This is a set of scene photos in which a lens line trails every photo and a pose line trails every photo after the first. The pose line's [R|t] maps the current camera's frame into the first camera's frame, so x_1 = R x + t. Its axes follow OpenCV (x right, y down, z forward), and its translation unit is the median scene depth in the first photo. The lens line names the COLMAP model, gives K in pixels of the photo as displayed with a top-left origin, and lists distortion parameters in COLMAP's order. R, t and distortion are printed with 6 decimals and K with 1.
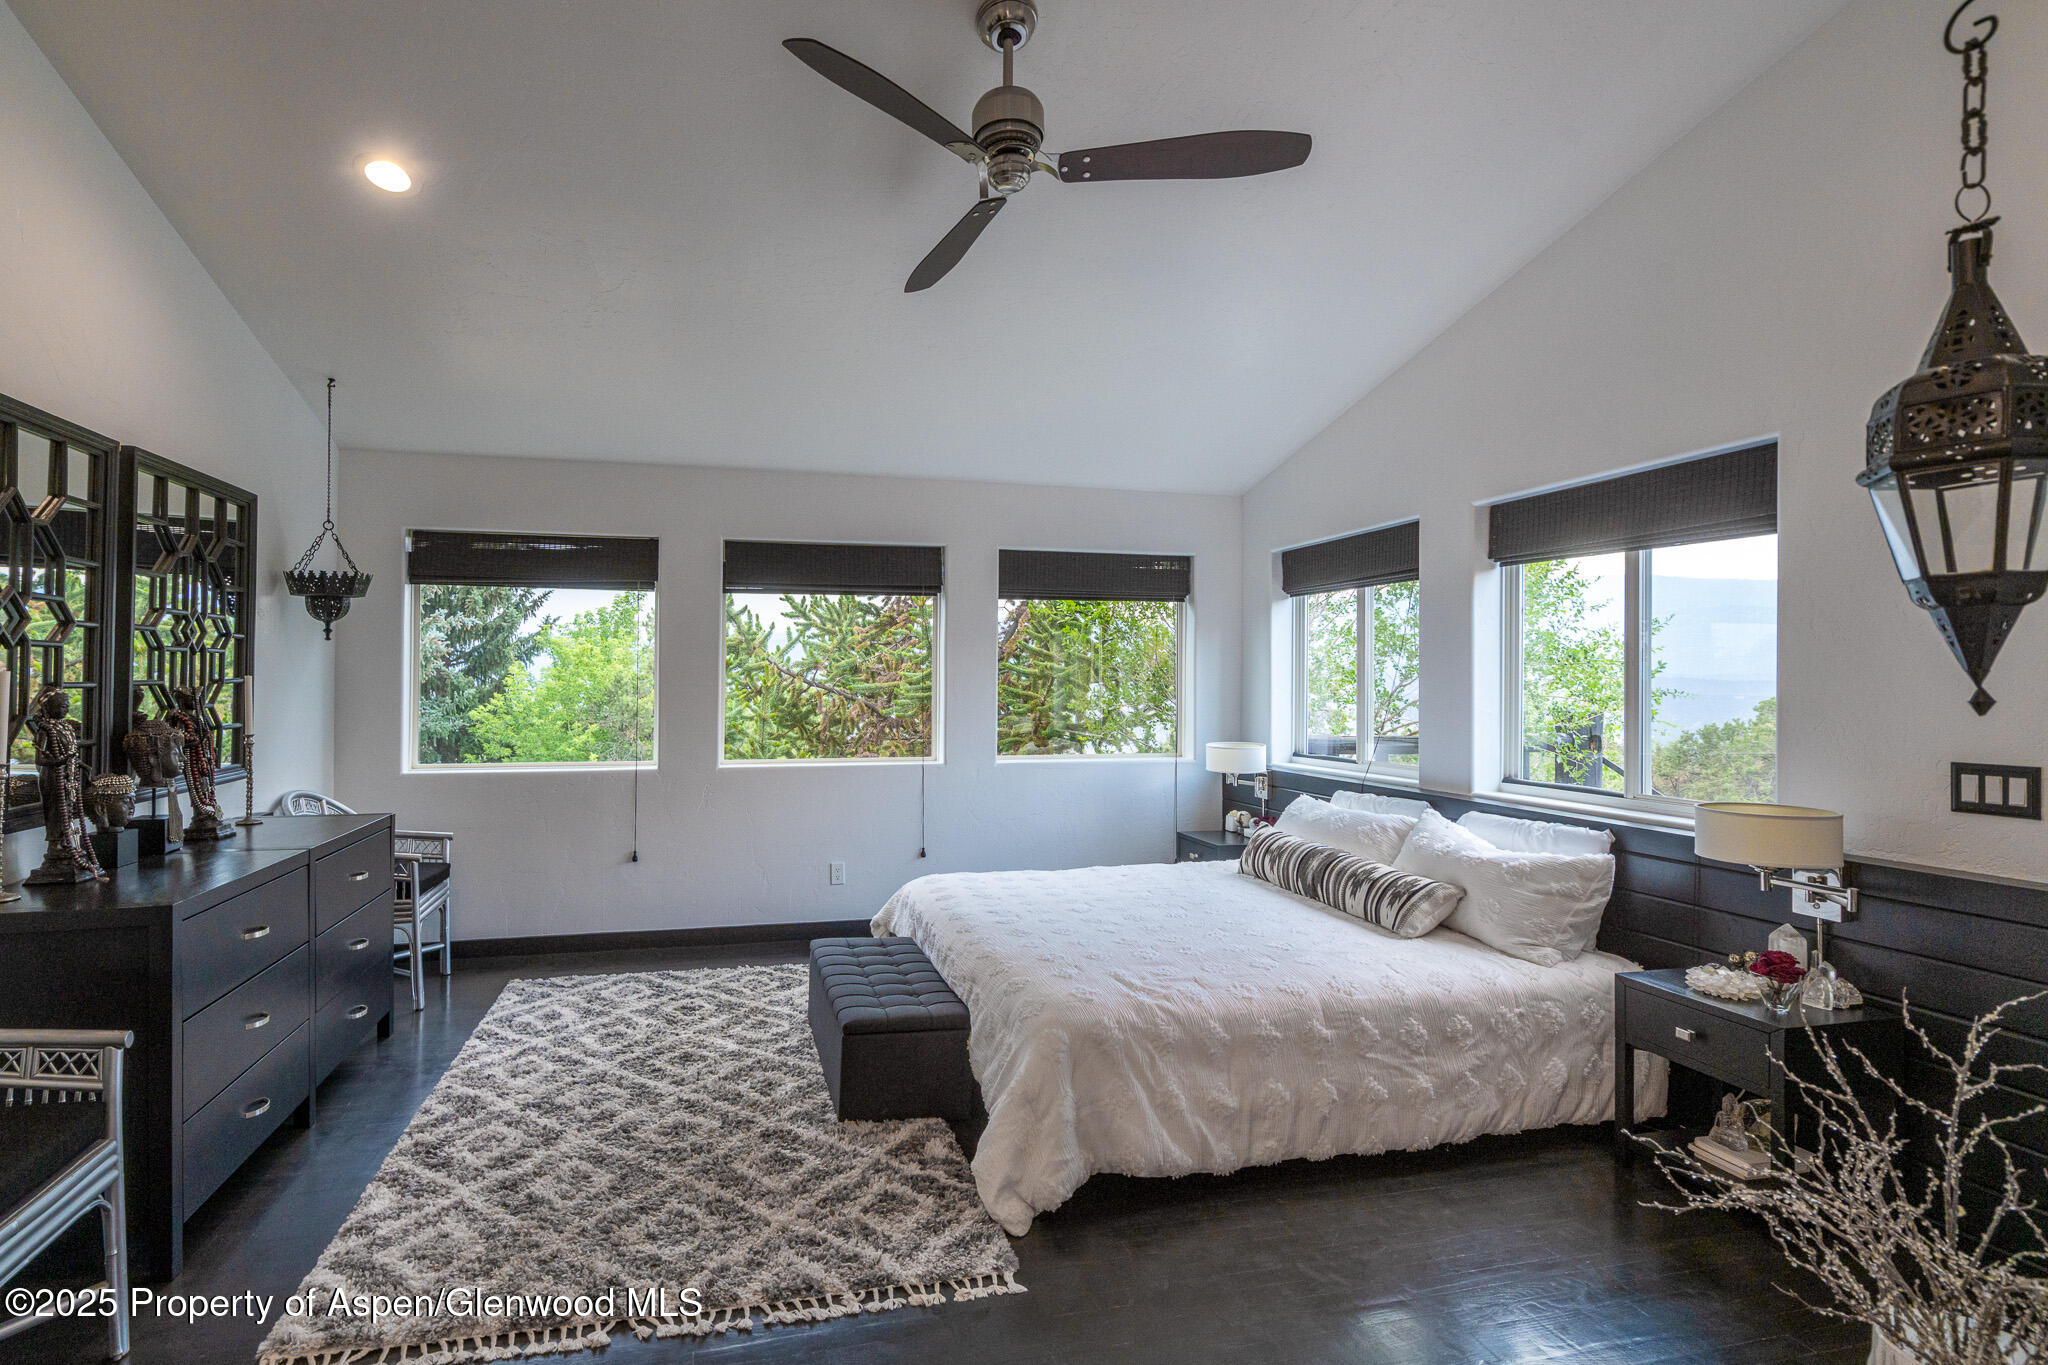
lens RADIAL K [[1009.6, 0, 966.1], [0, 1009.6, 684.1], [0, 0, 1]] dist [-0.004990, 0.000095]
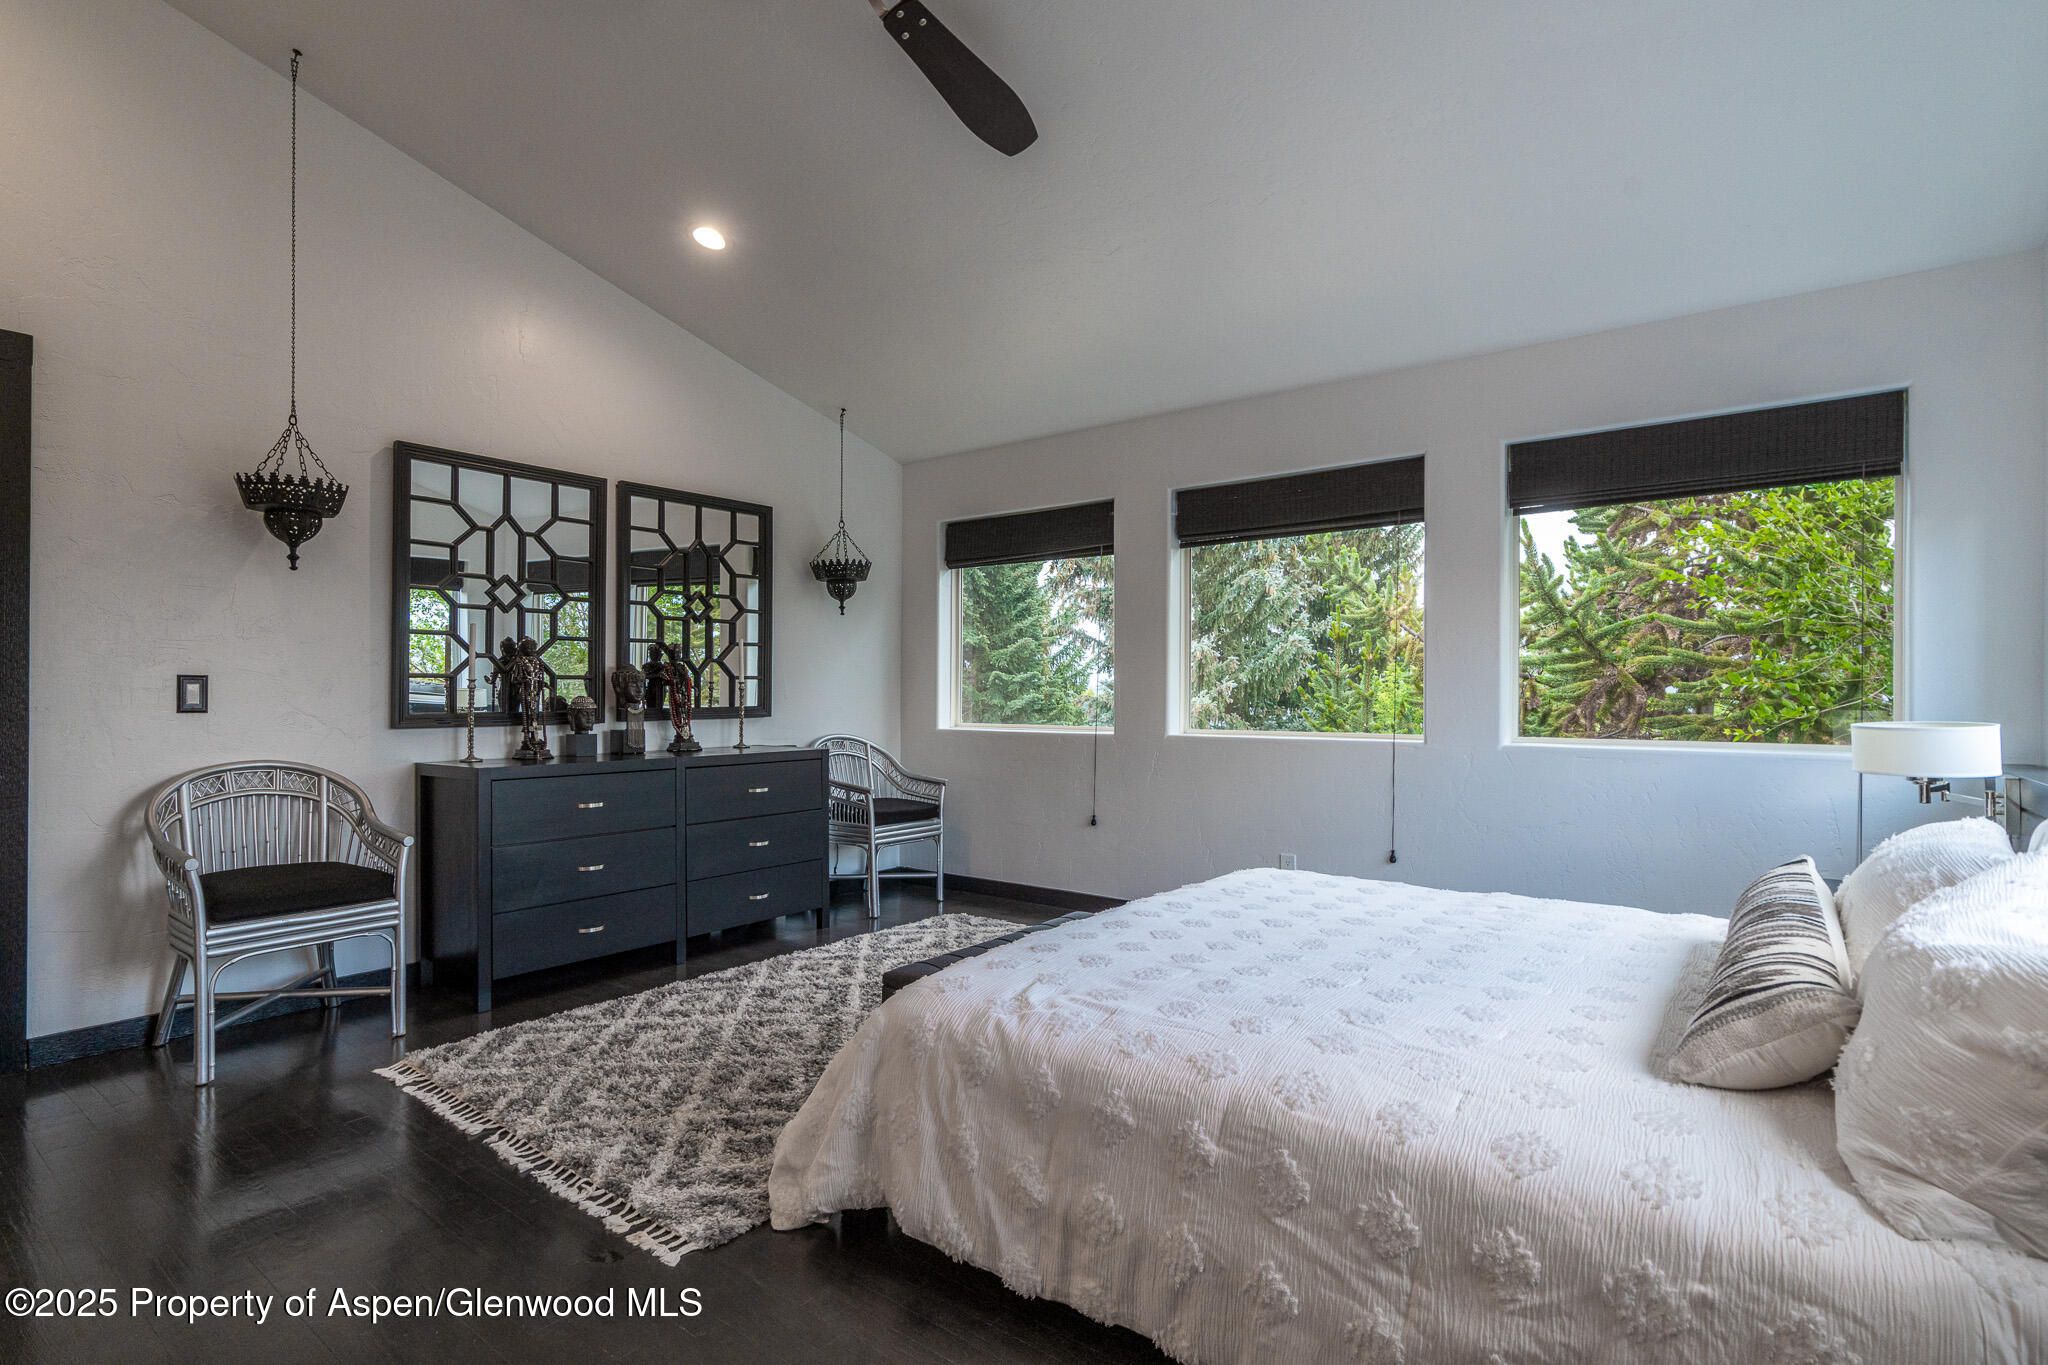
lens RADIAL K [[1009.6, 0, 966.1], [0, 1009.6, 684.1], [0, 0, 1]] dist [-0.004990, 0.000095]
pose [[0.607139, -0.006610, -0.794568, 0.685744], [-0.004366, 0.999923, -0.011655, 0.083696], [0.794584, 0.010545, 0.607063, 0.507658]]
